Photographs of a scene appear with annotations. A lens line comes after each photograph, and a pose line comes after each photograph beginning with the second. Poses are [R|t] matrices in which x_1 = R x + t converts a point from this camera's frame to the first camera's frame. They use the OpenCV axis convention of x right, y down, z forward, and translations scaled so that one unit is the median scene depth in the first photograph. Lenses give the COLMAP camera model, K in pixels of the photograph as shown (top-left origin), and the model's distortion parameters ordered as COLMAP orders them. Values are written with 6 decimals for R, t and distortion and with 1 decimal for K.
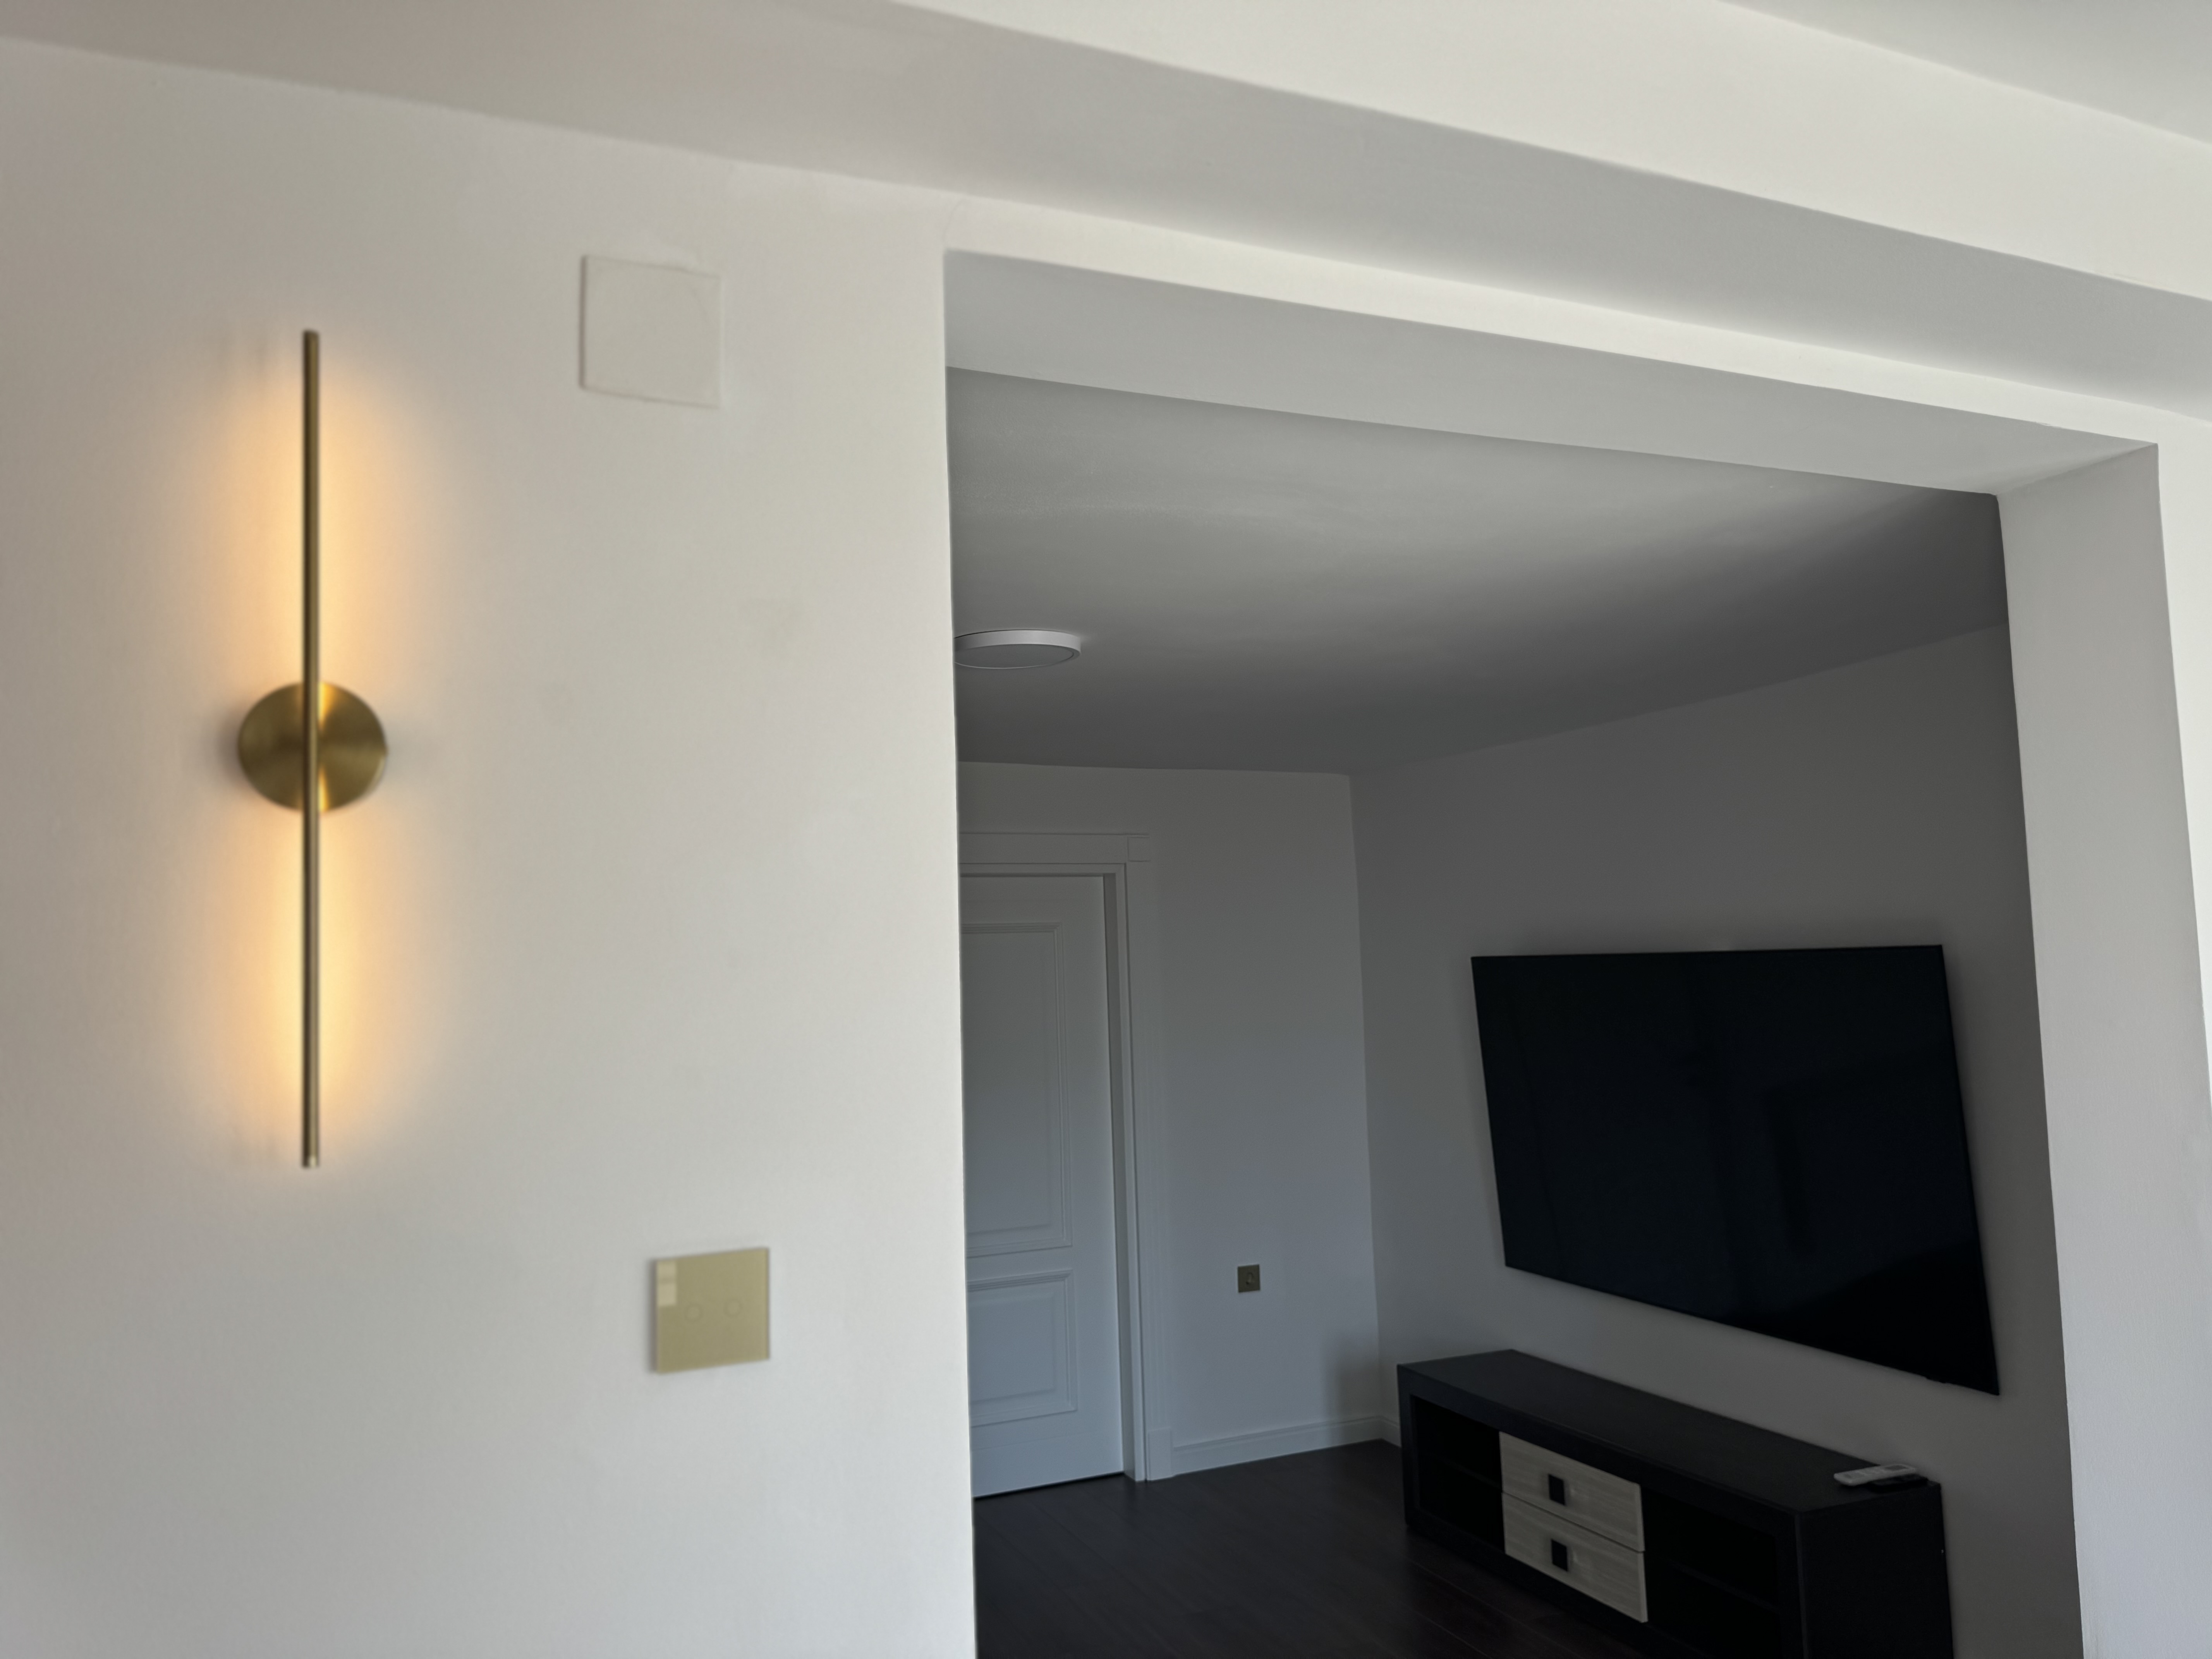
lens RADIAL K [[1580.2, 0, 1099.0], [0, 1580.2, 843.7], [0, 0, 1]] dist [0.072211, -0.079239]
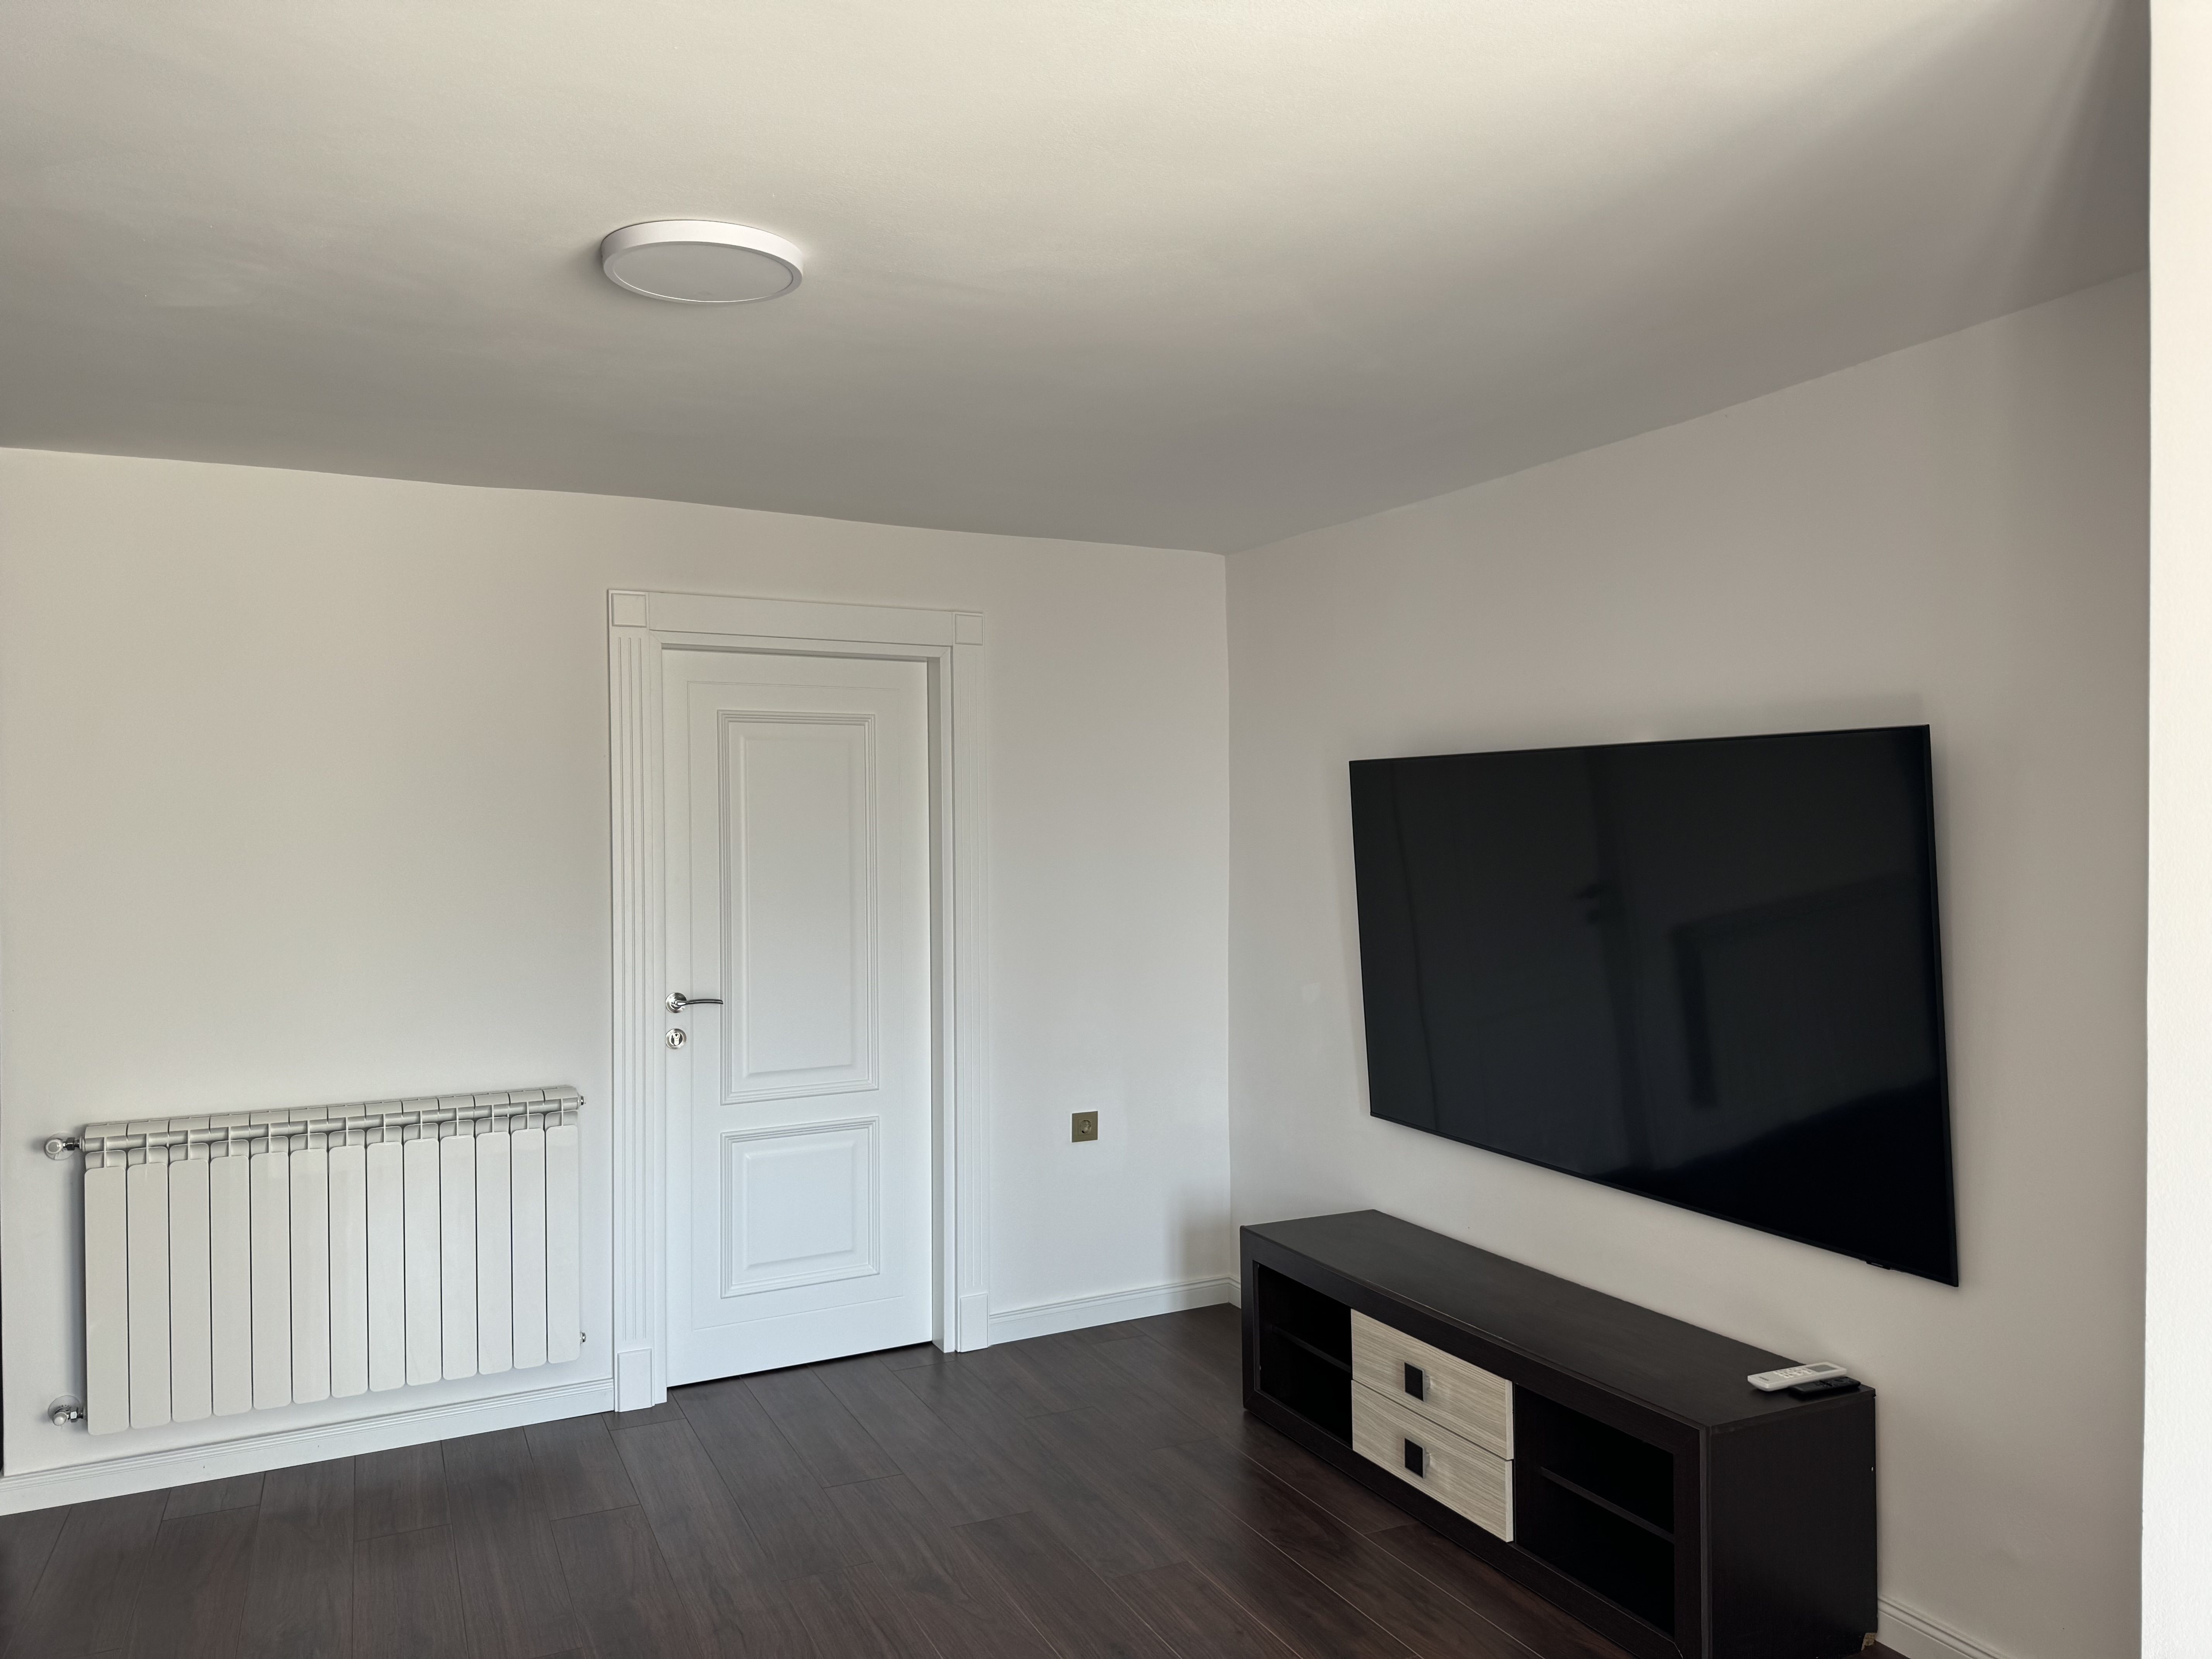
lens RADIAL K [[1553.9, 0, 1108.6], [0, 1553.9, 825.5], [0, 0, 1]] dist [0.096568, -0.107751]
pose [[0.997862, 0.022319, 0.061423, 0.067206], [-0.027361, 0.996213, 0.082523, 0.048717], [-0.059348, -0.084027, 0.994695, 0.208019]]
